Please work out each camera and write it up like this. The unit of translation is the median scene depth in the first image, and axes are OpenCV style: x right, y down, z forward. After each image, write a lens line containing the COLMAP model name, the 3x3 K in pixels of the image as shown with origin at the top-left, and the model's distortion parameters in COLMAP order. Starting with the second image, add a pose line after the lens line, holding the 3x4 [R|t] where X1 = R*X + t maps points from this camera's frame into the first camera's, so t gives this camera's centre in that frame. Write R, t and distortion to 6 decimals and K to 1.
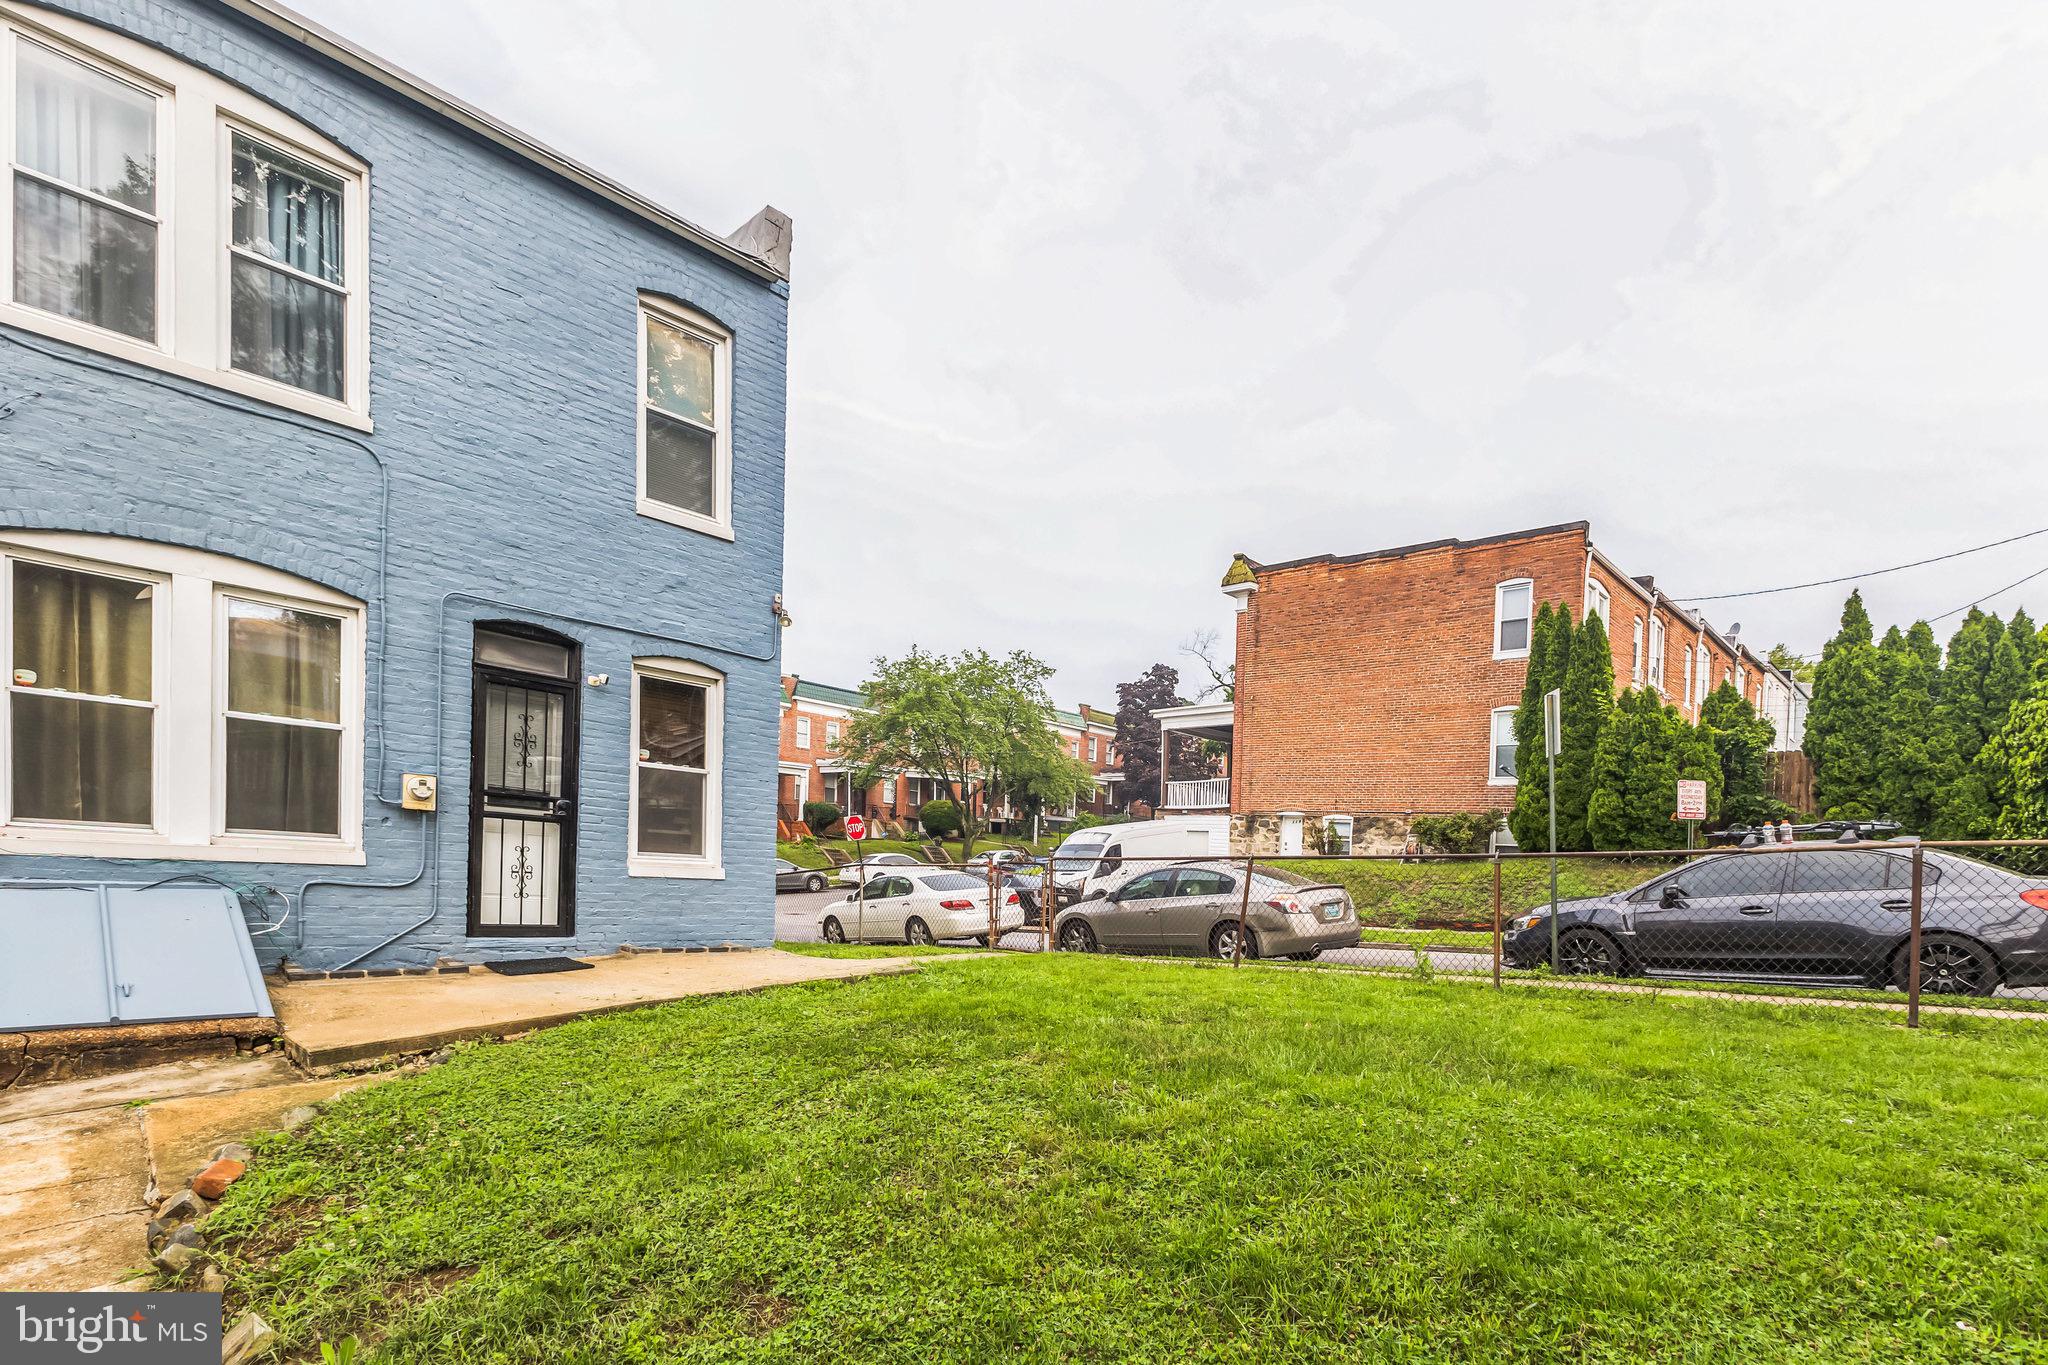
lens RADIAL K [[927.7, 0, 1026.6], [0, 927.7, 650.3], [0, 0, 1]] dist [0.001586, 0.000078]
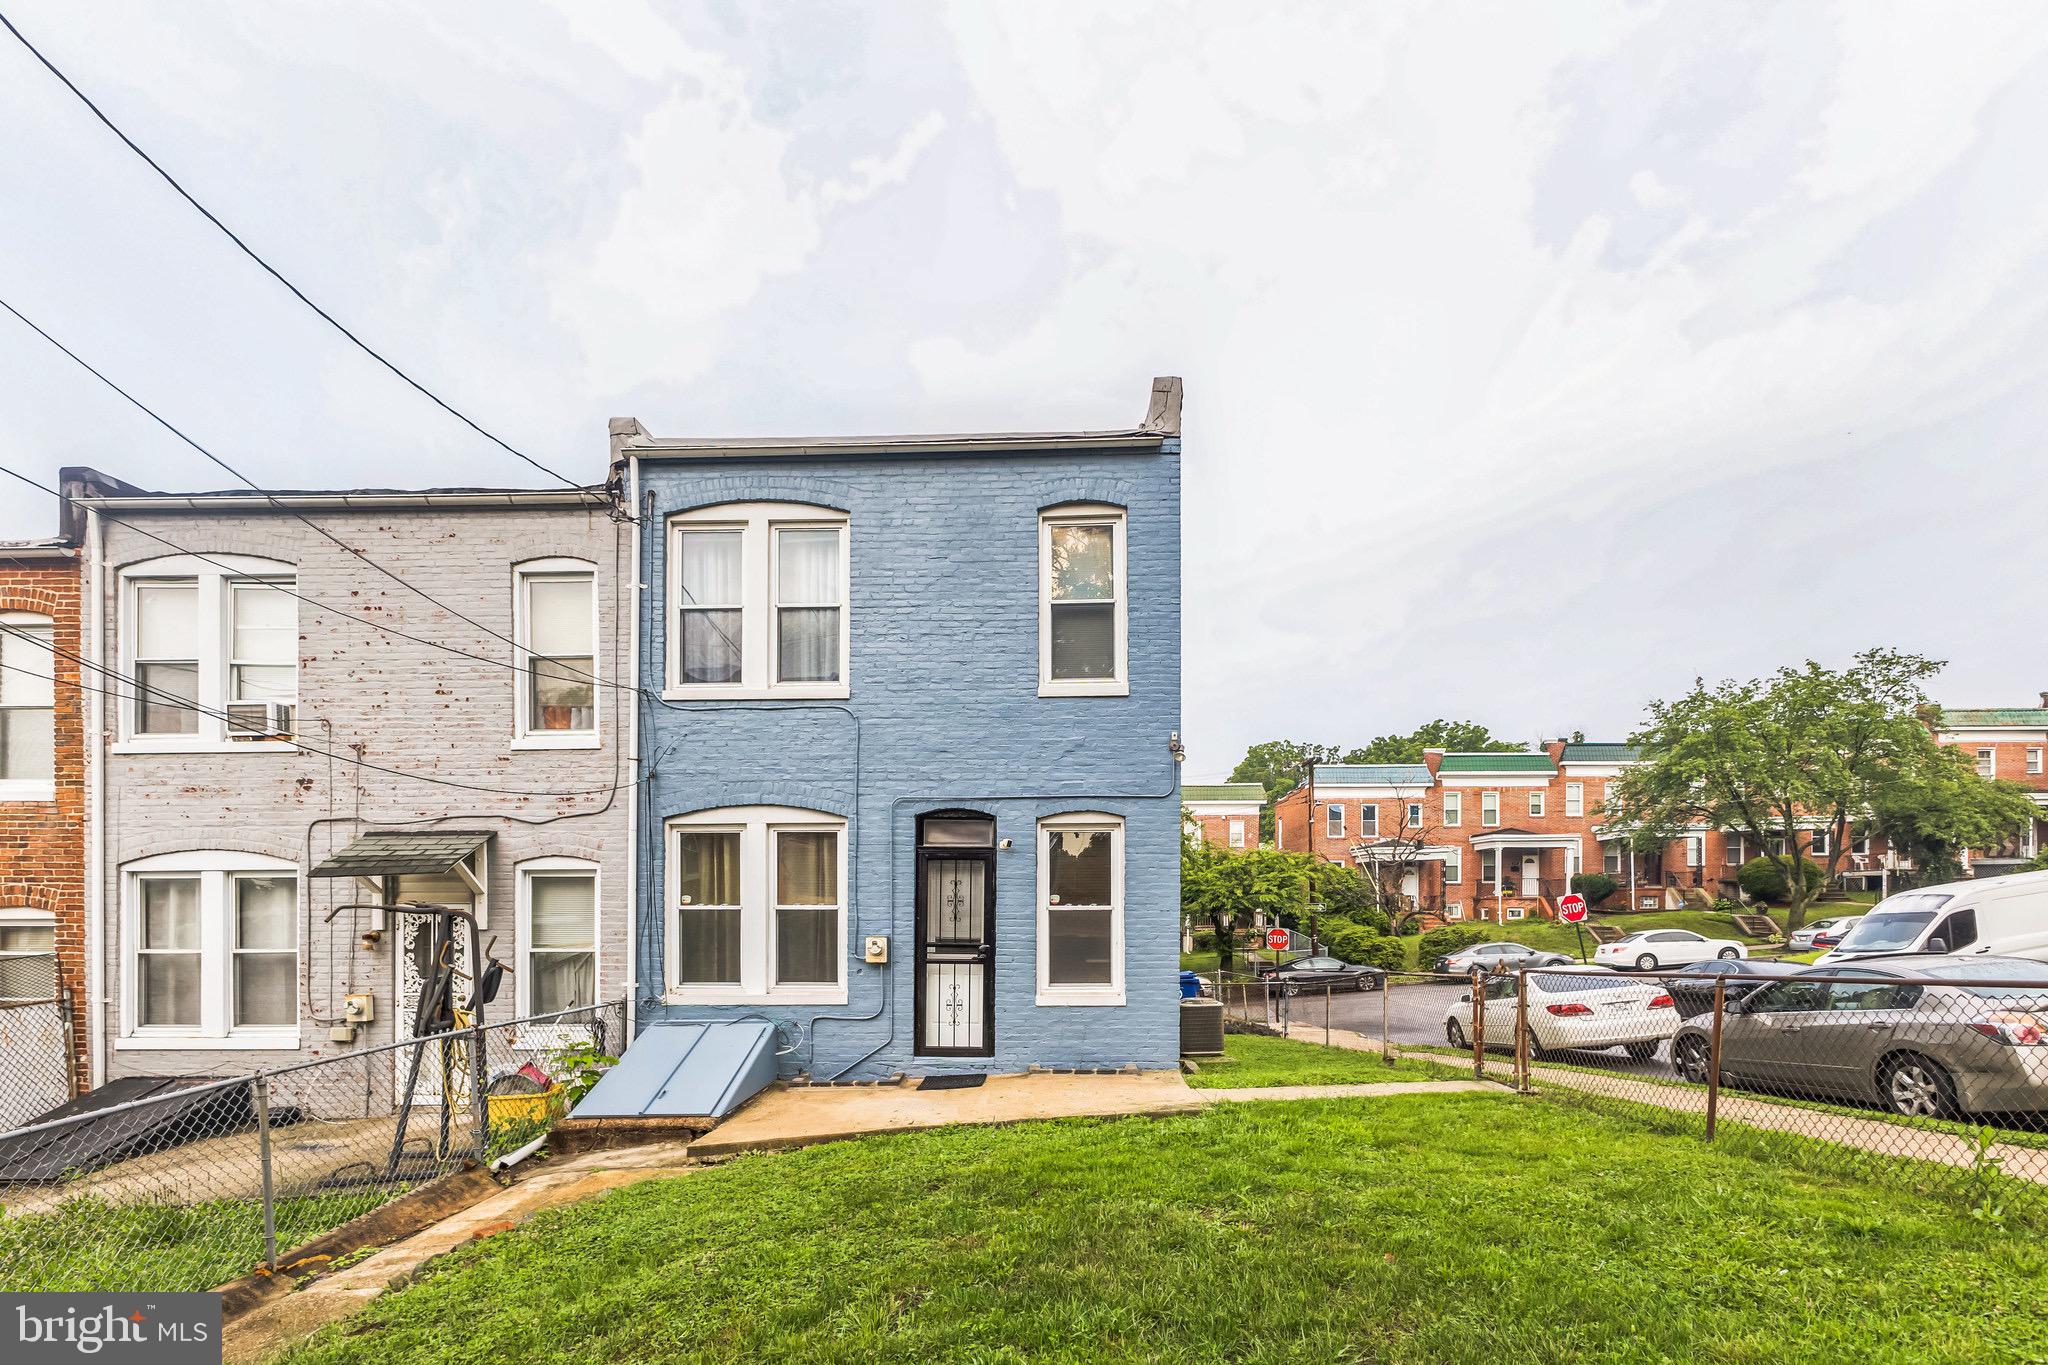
lens RADIAL K [[873.0, 0, 1057.8], [0, 873.0, 733.0], [0, 0, 1]] dist [0.004301, 0.000464]
pose [[0.700051, -0.206299, -0.683644, 0.418641], [0.198251, 0.975873, -0.091474, 0.008036], [0.686021, -0.071497, 0.724060, 0.219395]]
